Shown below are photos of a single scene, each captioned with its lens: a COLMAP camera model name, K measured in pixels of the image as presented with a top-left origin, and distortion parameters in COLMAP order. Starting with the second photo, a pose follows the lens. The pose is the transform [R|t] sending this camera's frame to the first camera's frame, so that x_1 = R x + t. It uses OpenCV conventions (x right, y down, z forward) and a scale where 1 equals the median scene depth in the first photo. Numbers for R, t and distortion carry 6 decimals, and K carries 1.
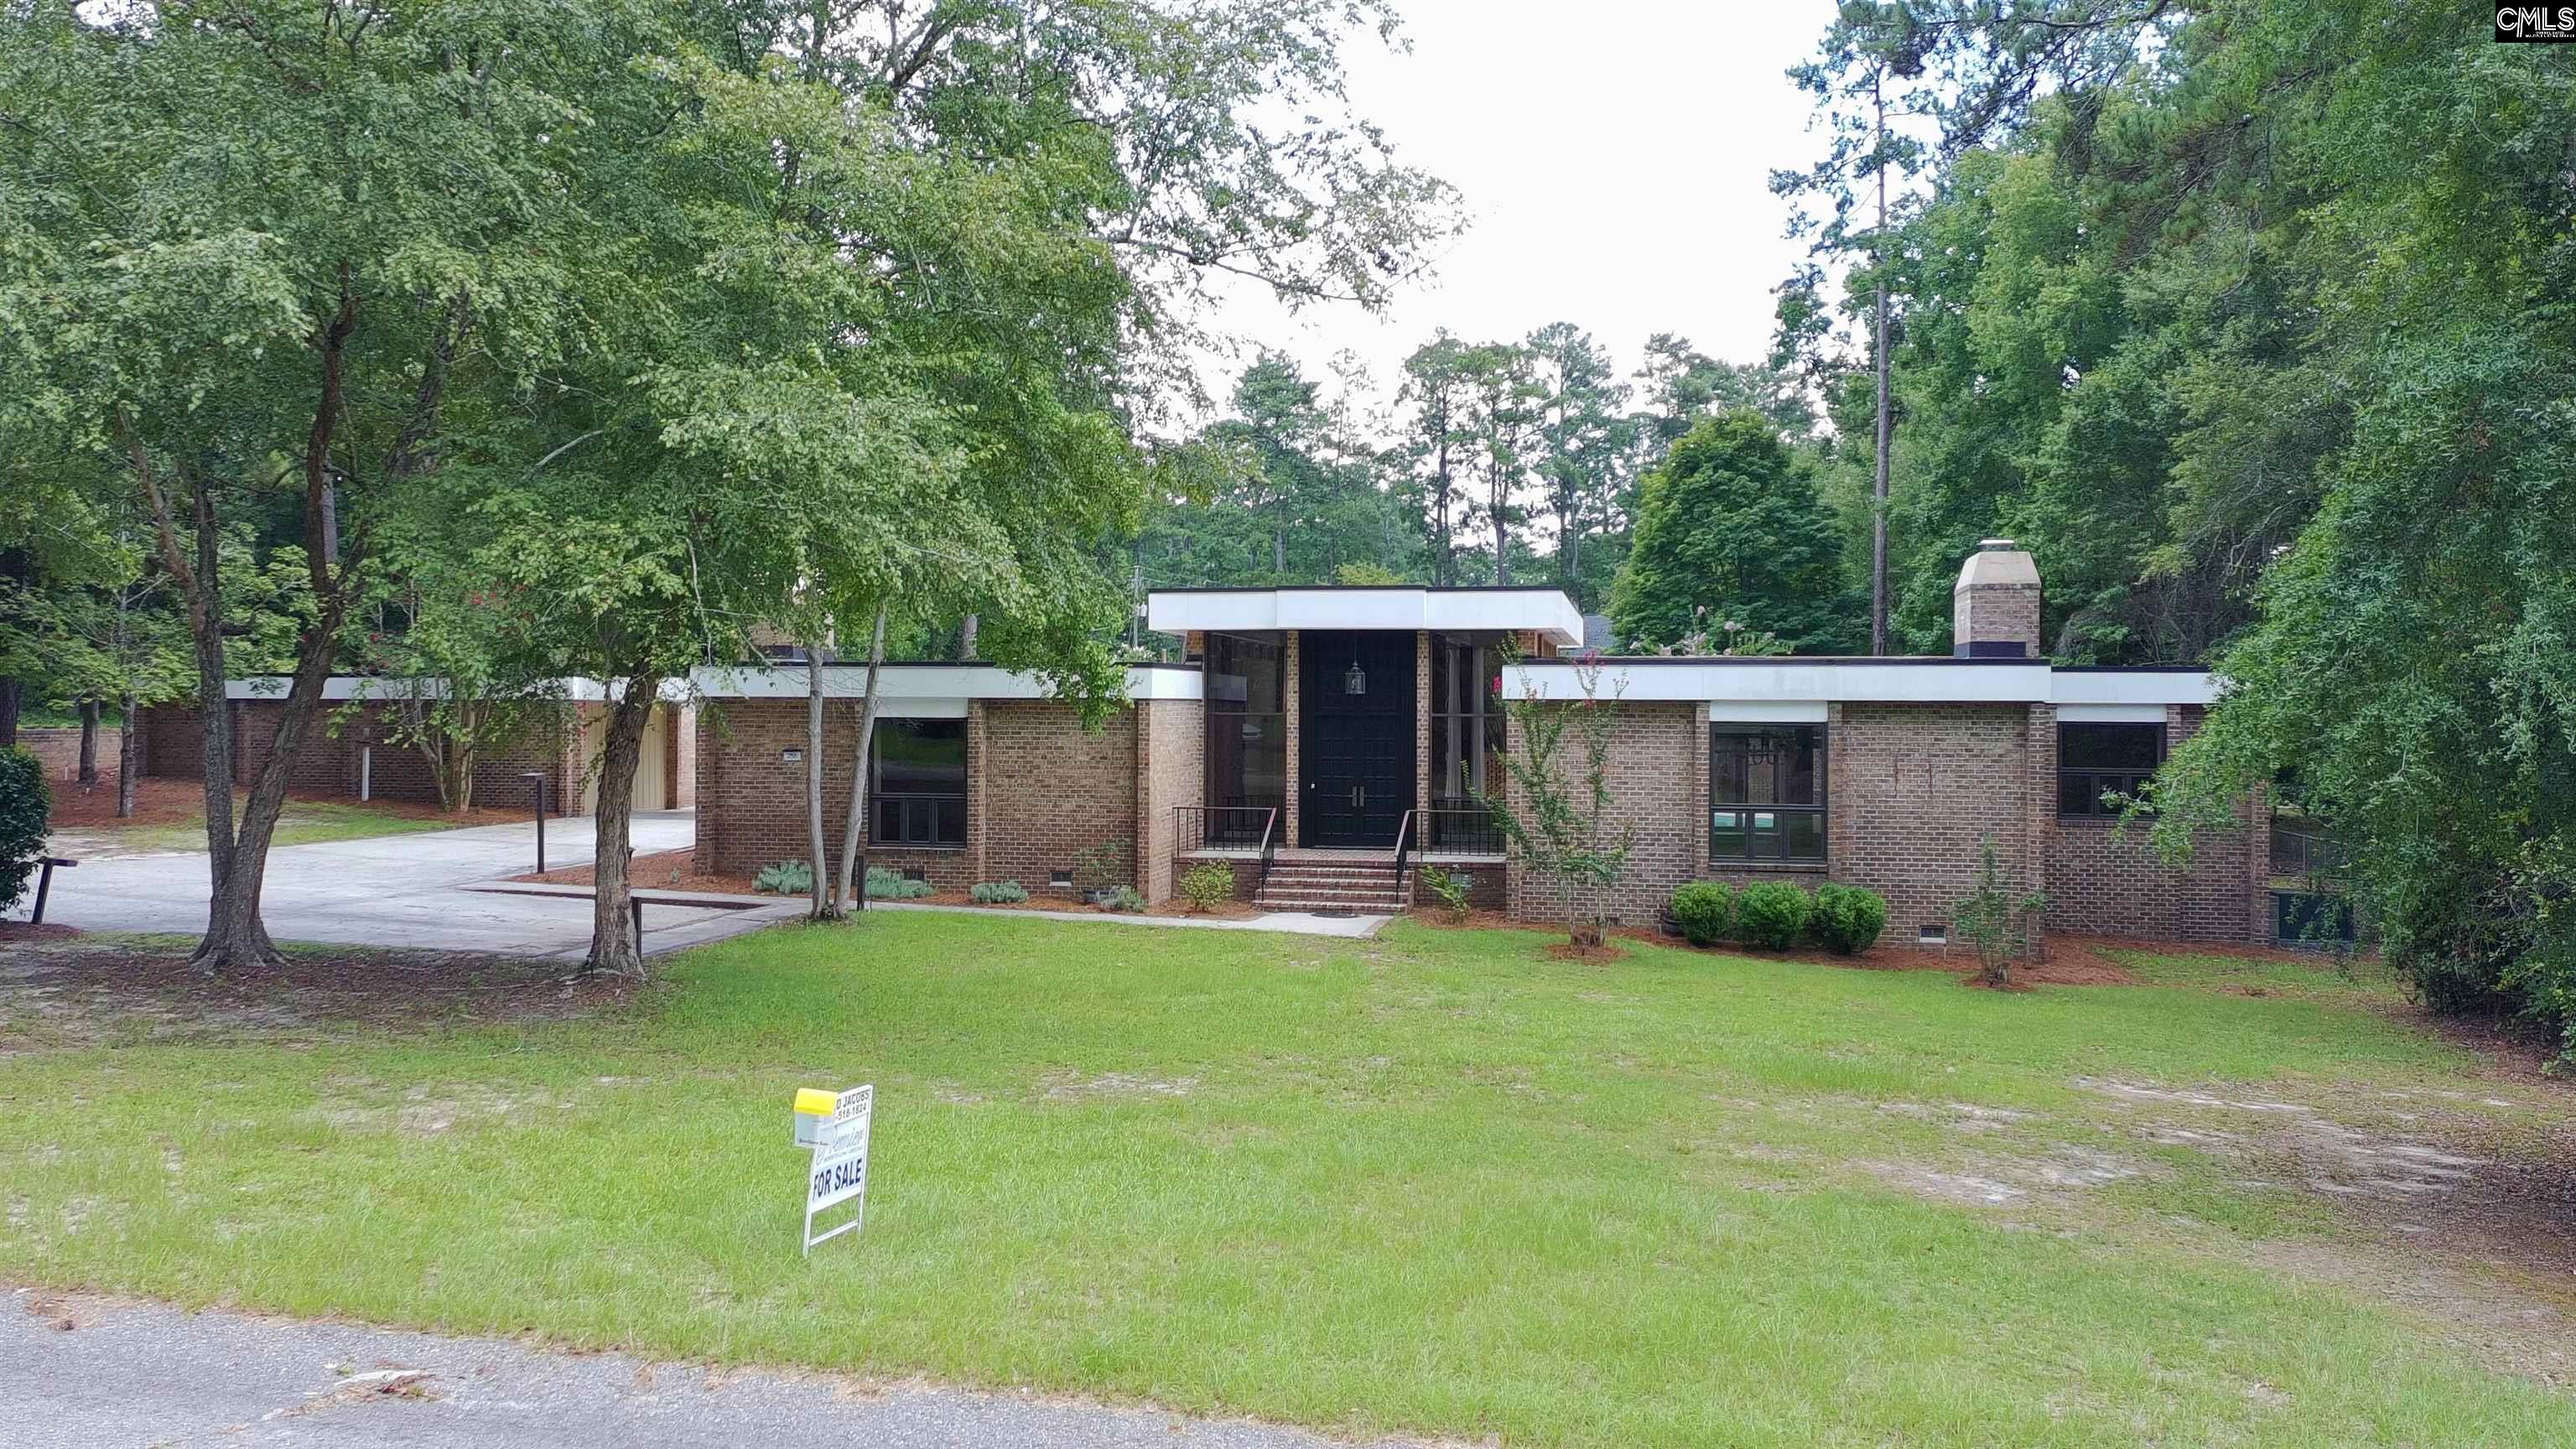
lens RADIAL K [[1995.1, 0, 1282.7], [0, 1995.1, 721.7], [0, 0, 1]] dist [0.058989, -0.051468]
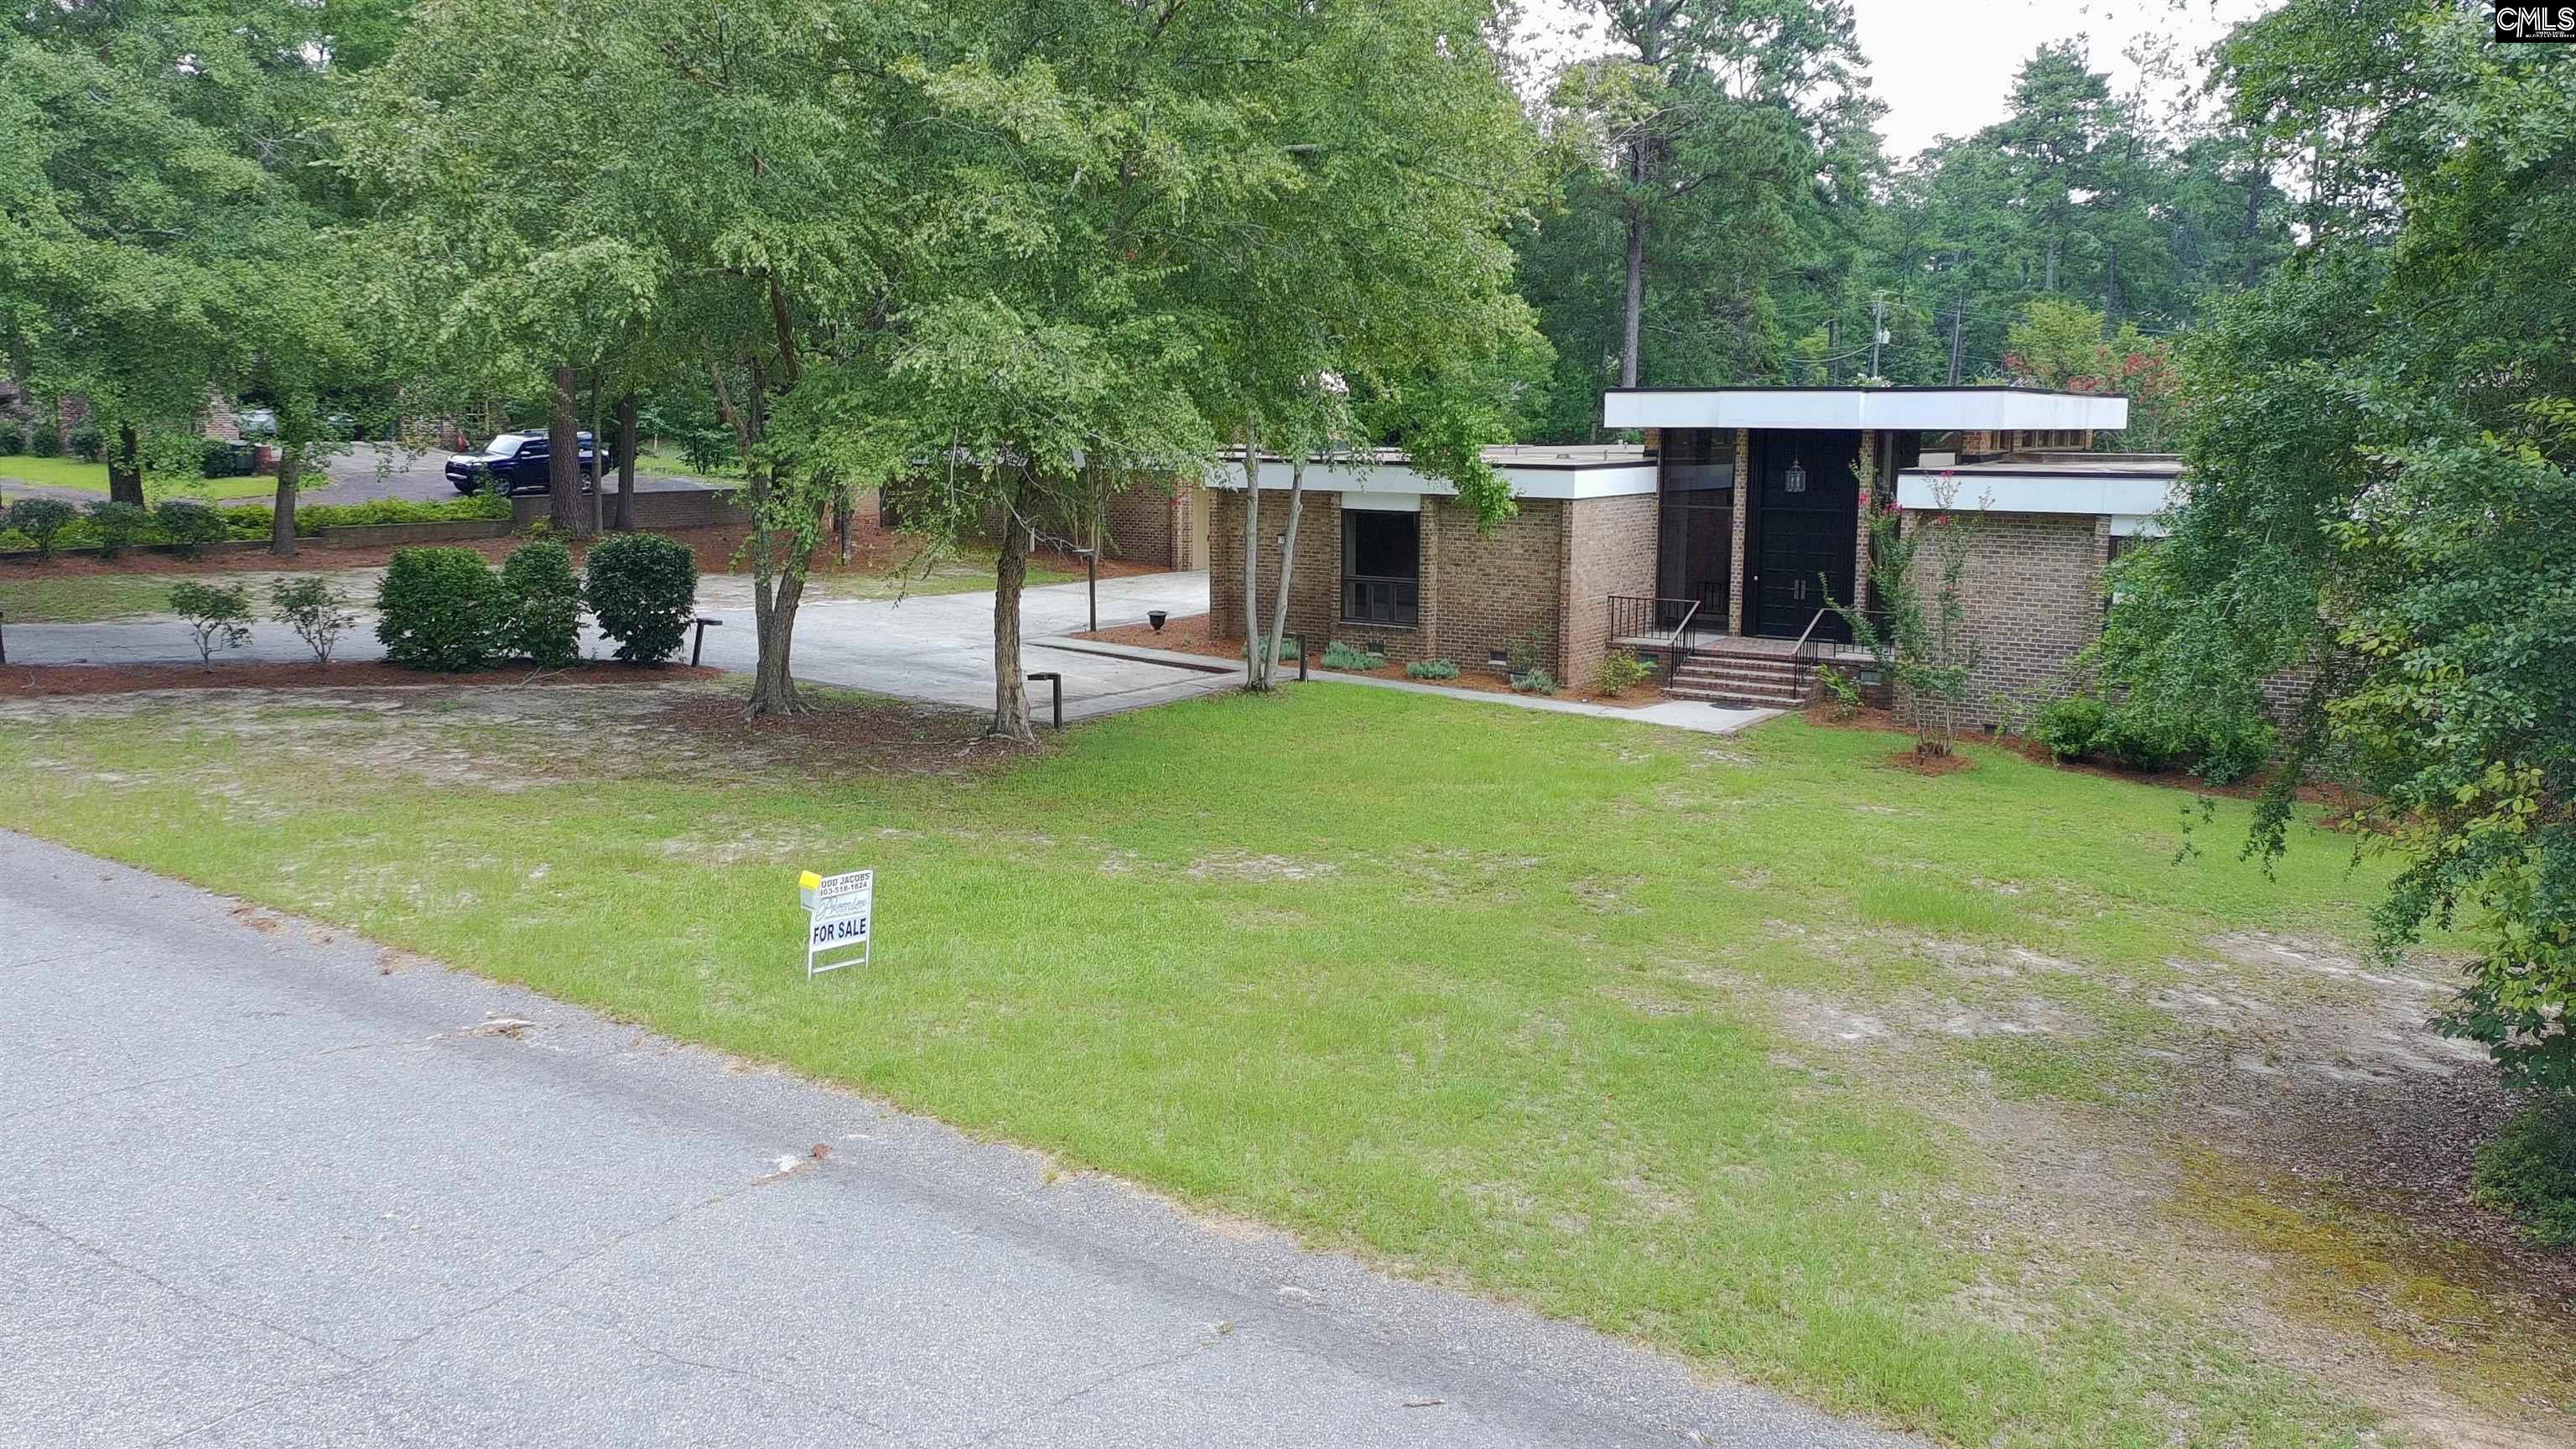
lens RADIAL K [[1995.1, 0, 1289.1], [0, 1995.1, 729.2], [0, 0, 1]] dist [0.058989, -0.051468]
pose [[0.919528, 0.064388, -0.387714, 0.221903], [-0.006117, 0.988714, 0.149689, -0.049478], [0.392977, -0.135272, 0.909544, -0.069640]]
